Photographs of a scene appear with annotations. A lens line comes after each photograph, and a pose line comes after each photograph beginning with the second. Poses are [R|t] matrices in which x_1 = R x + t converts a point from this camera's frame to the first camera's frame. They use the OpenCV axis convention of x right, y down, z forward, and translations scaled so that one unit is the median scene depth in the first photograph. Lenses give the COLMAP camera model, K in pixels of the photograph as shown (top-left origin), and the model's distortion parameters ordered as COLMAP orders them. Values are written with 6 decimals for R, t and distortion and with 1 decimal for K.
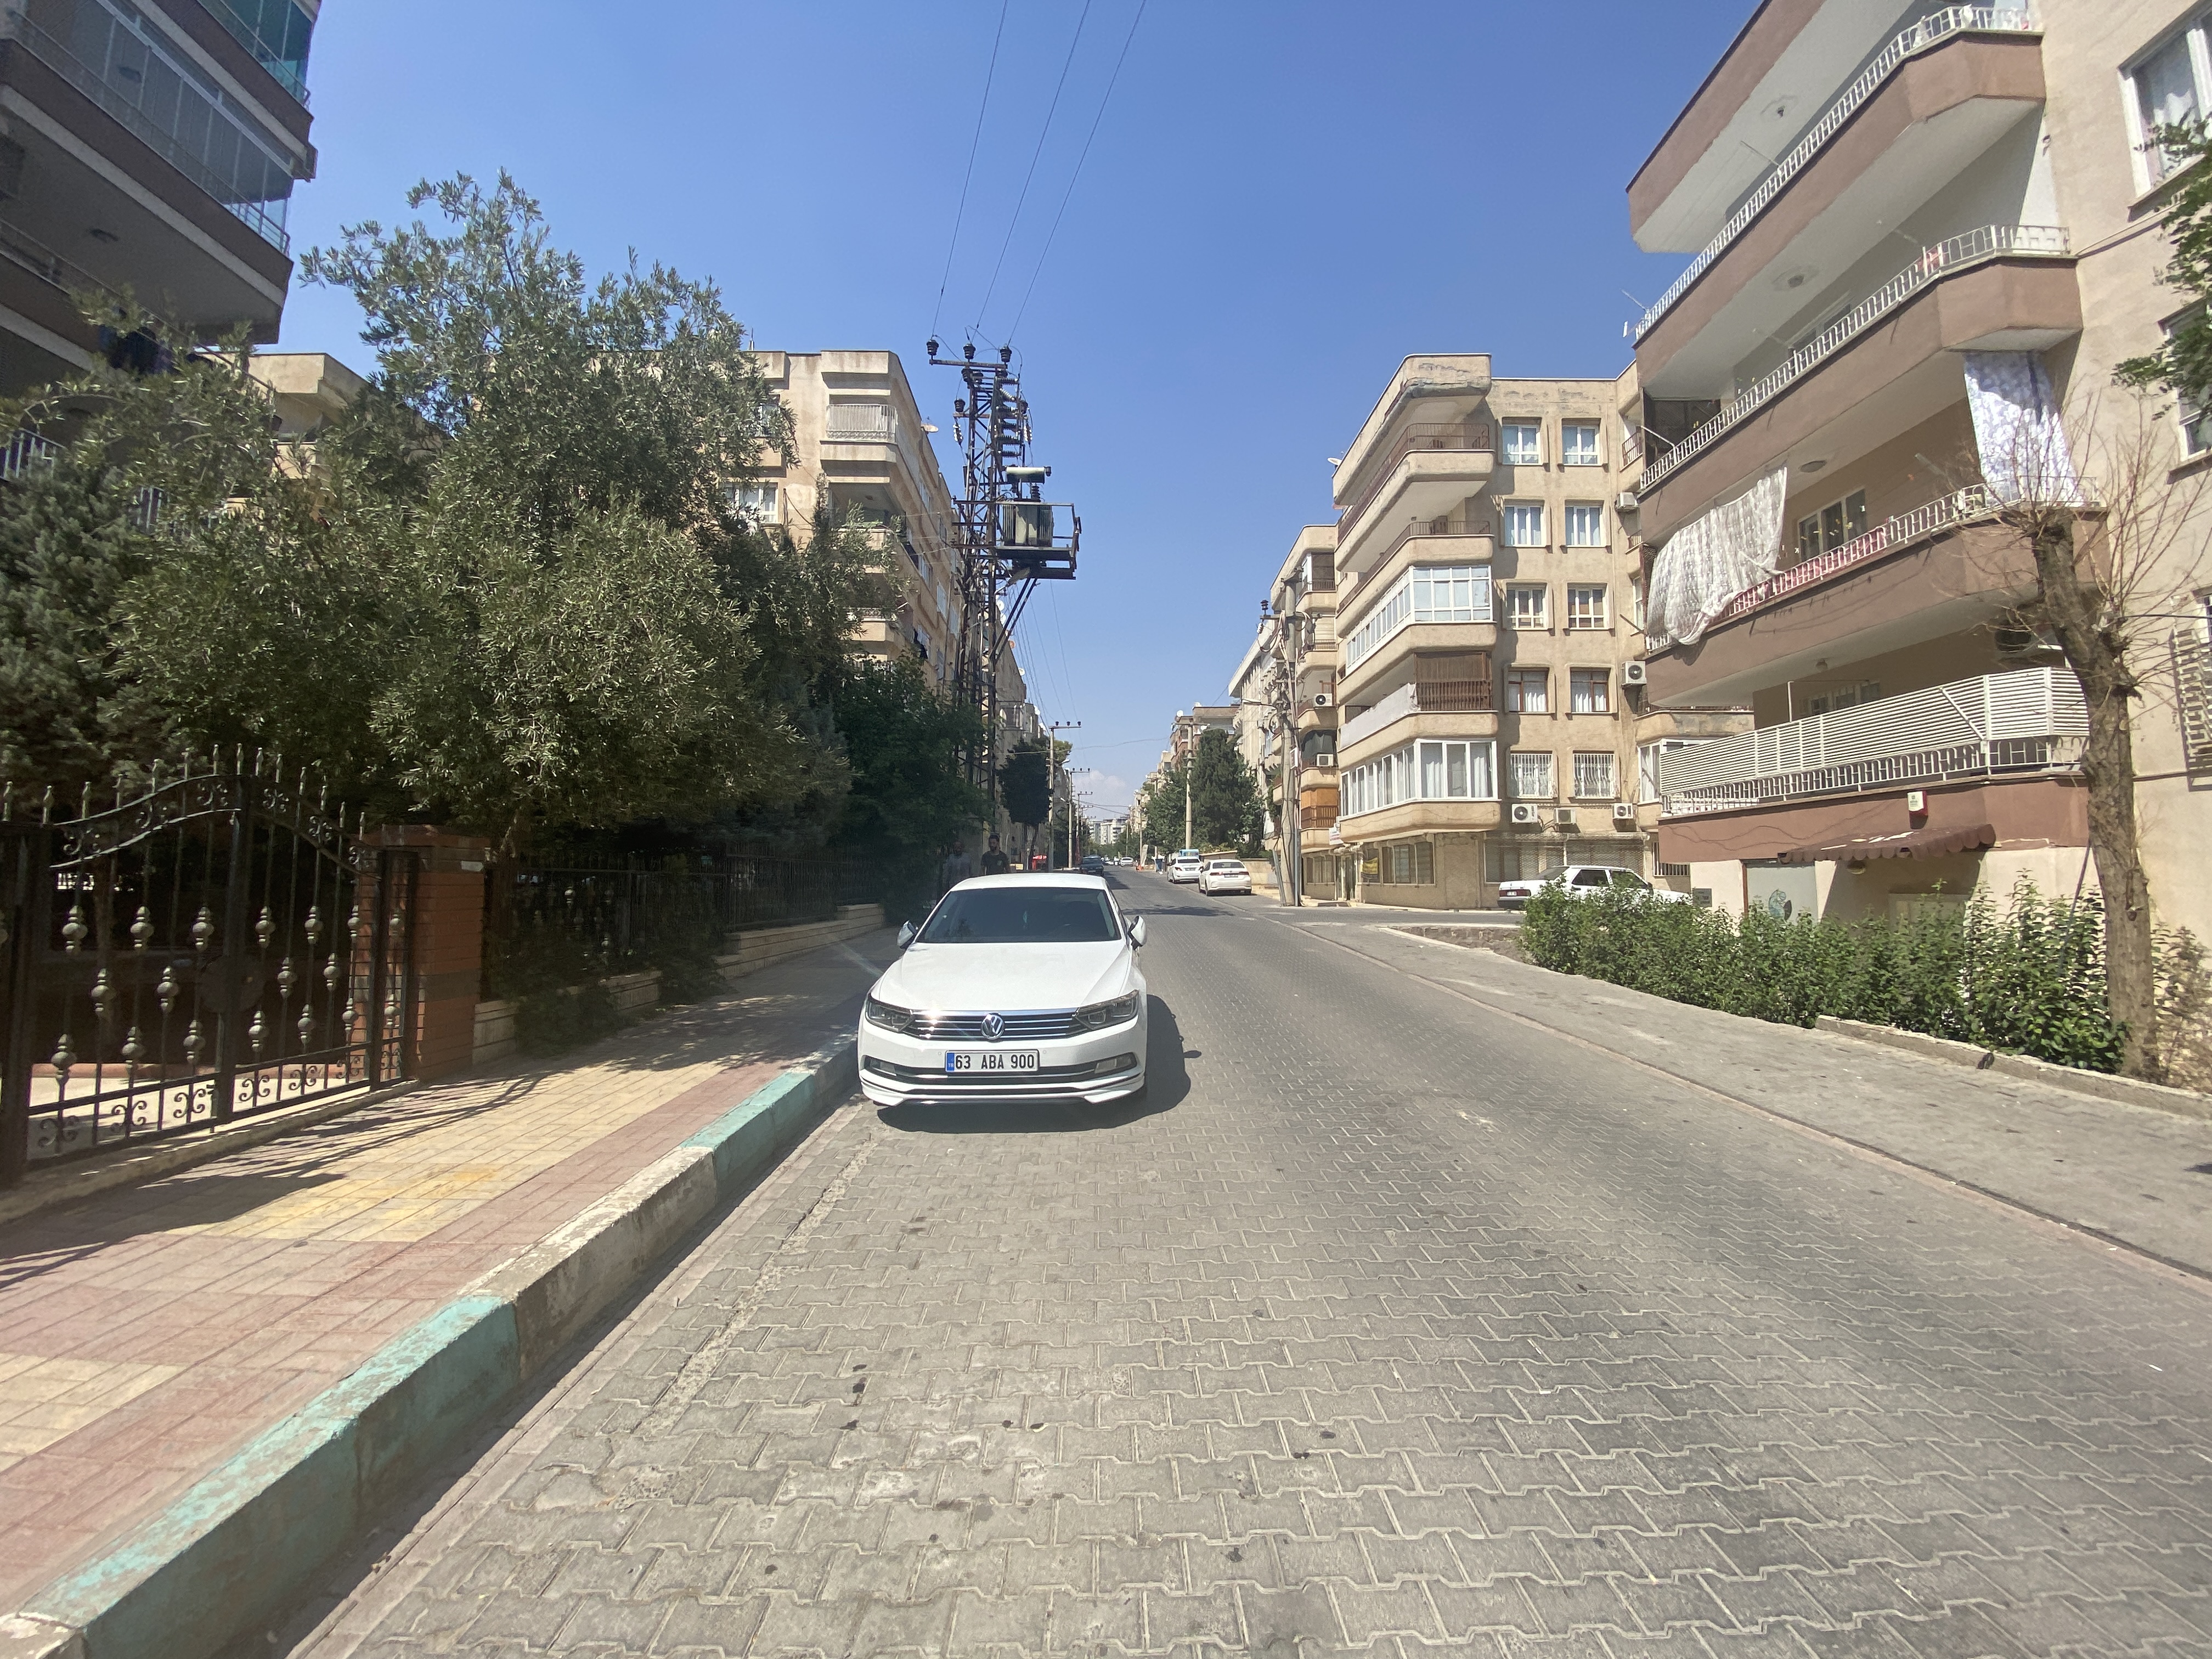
lens RADIAL K [[911.3, 0, 1111.5], [0, 911.3, 828.3], [0, 0, 1]] dist [-0.002760, -0.001852]
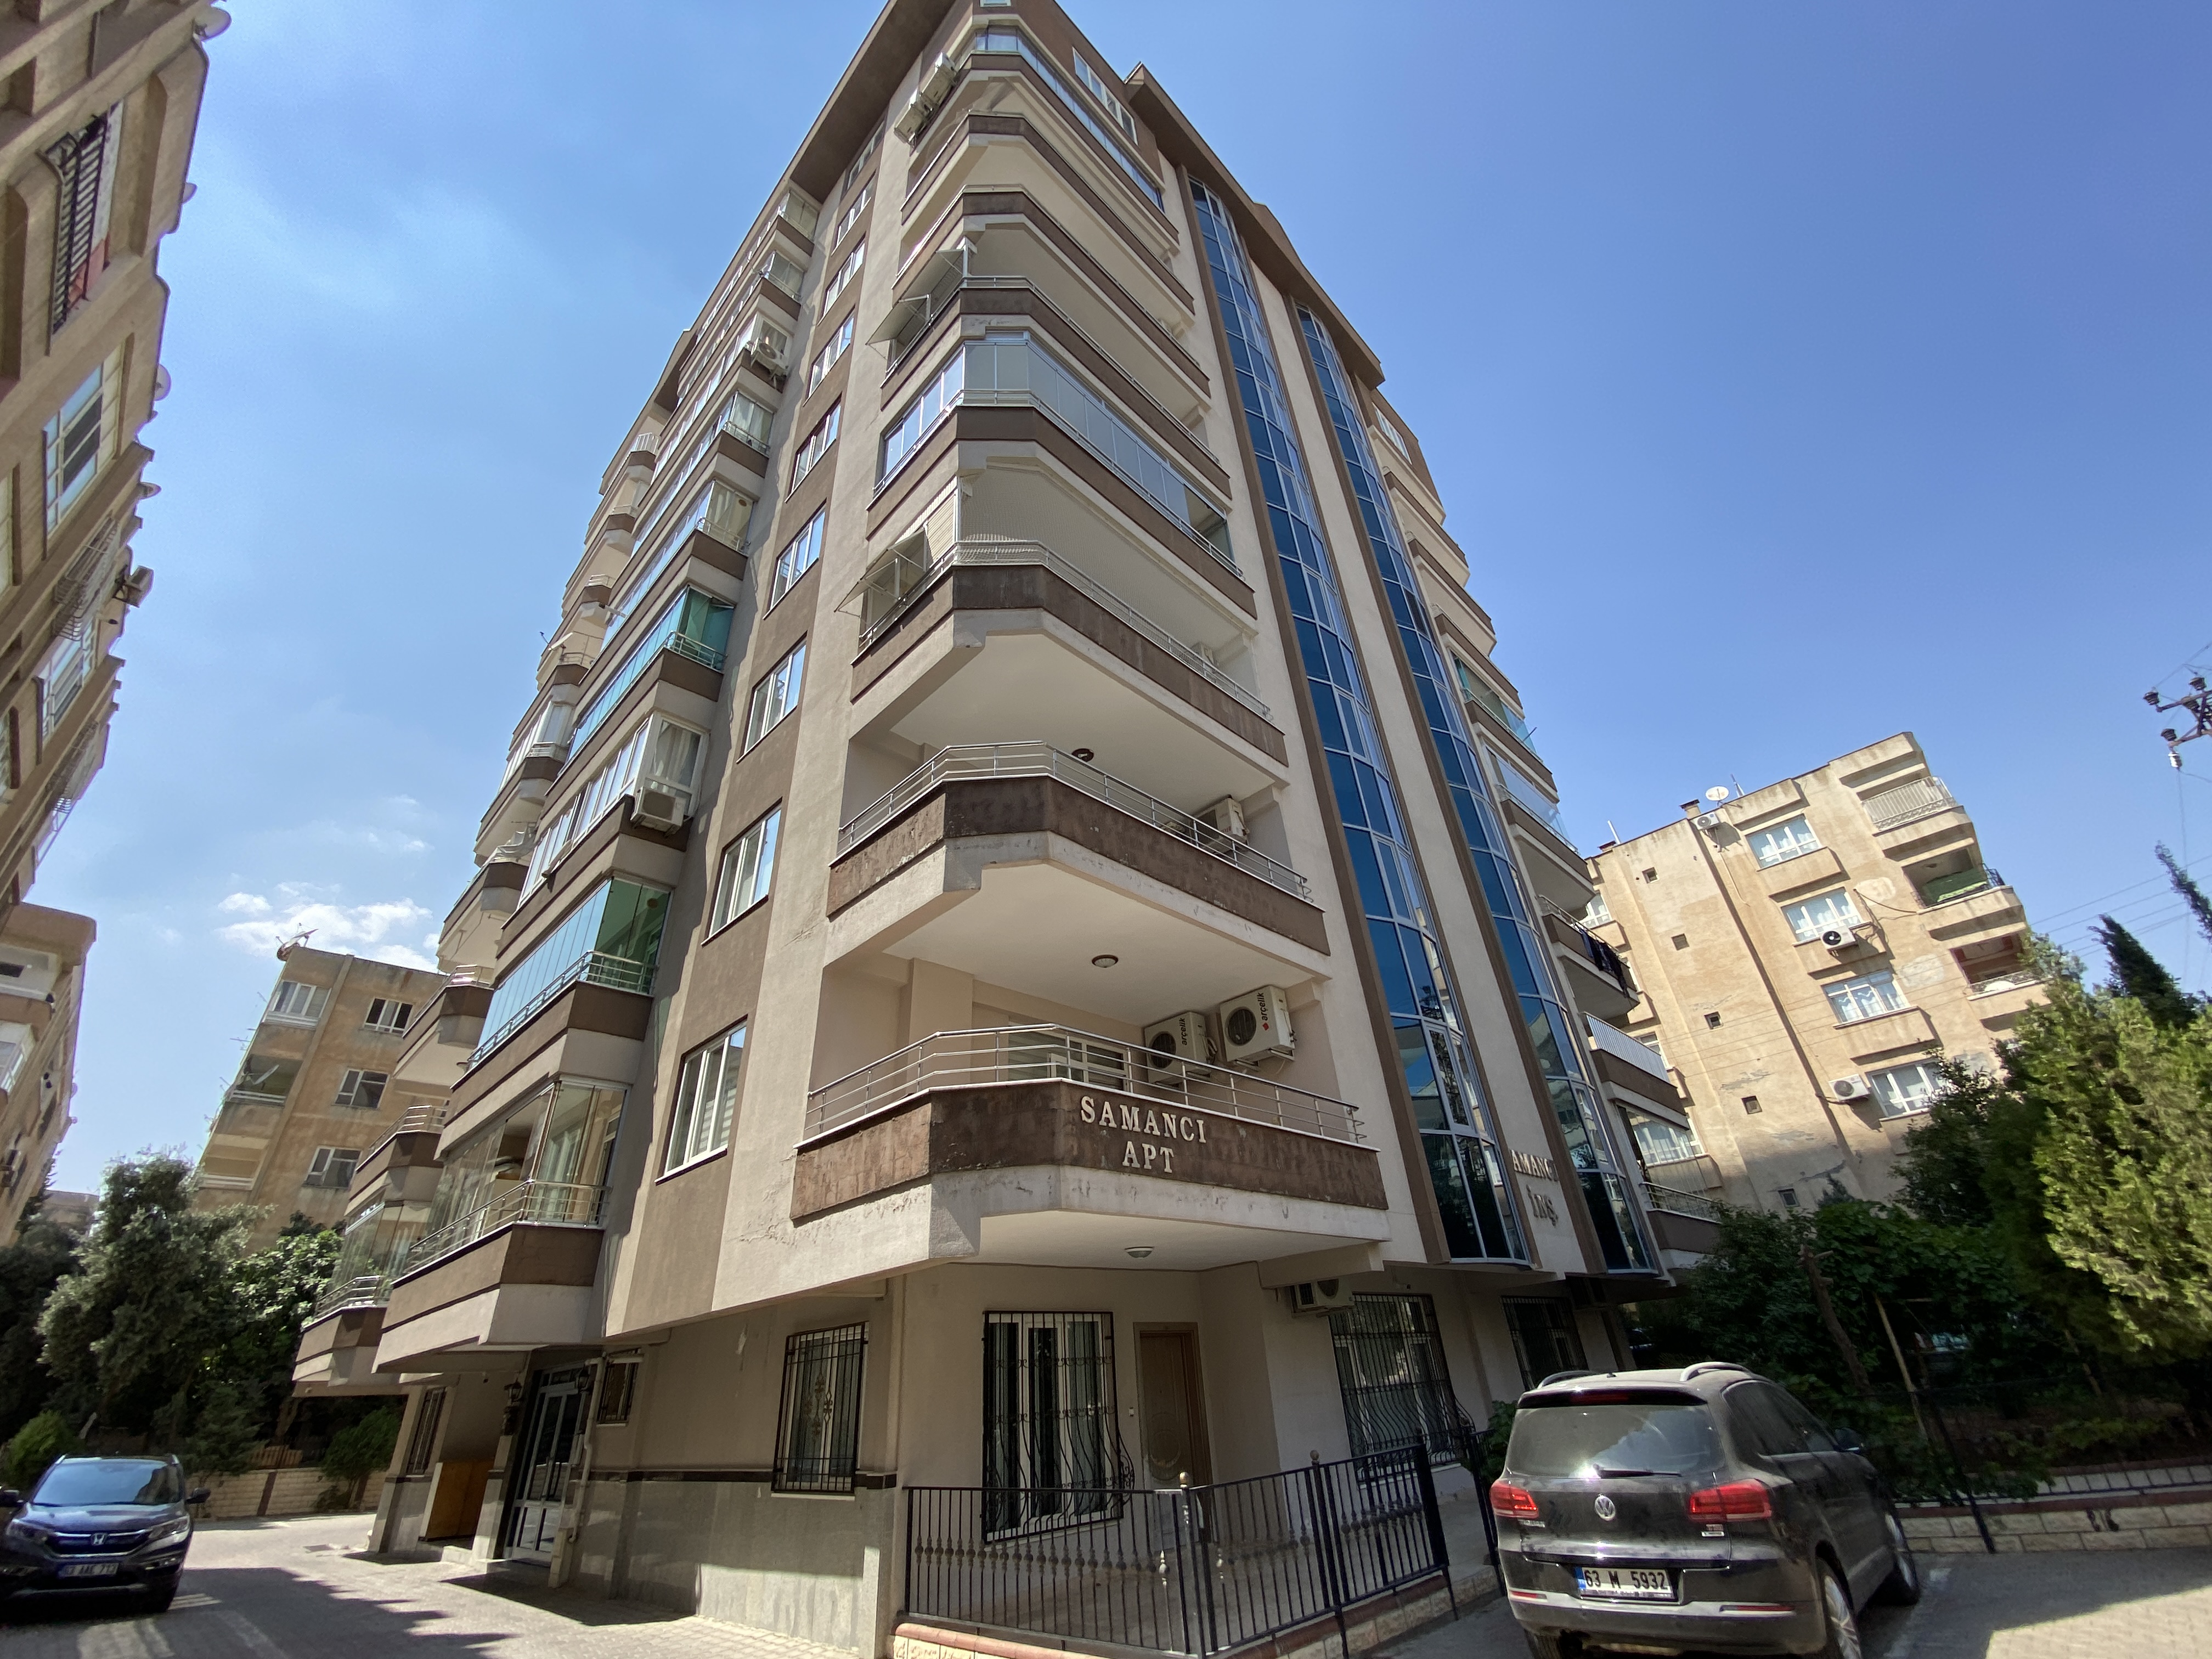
lens RADIAL K [[911.3, 0, 1104.7], [0, 911.3, 834.1], [0, 0, 1]] dist [-0.002760, -0.001852]
pose [[0.689365, -0.419581, -0.590533, -0.309354], [0.108294, 0.865715, -0.488682, -0.016418], [0.716274, 0.272929, 0.642231, -0.285069]]
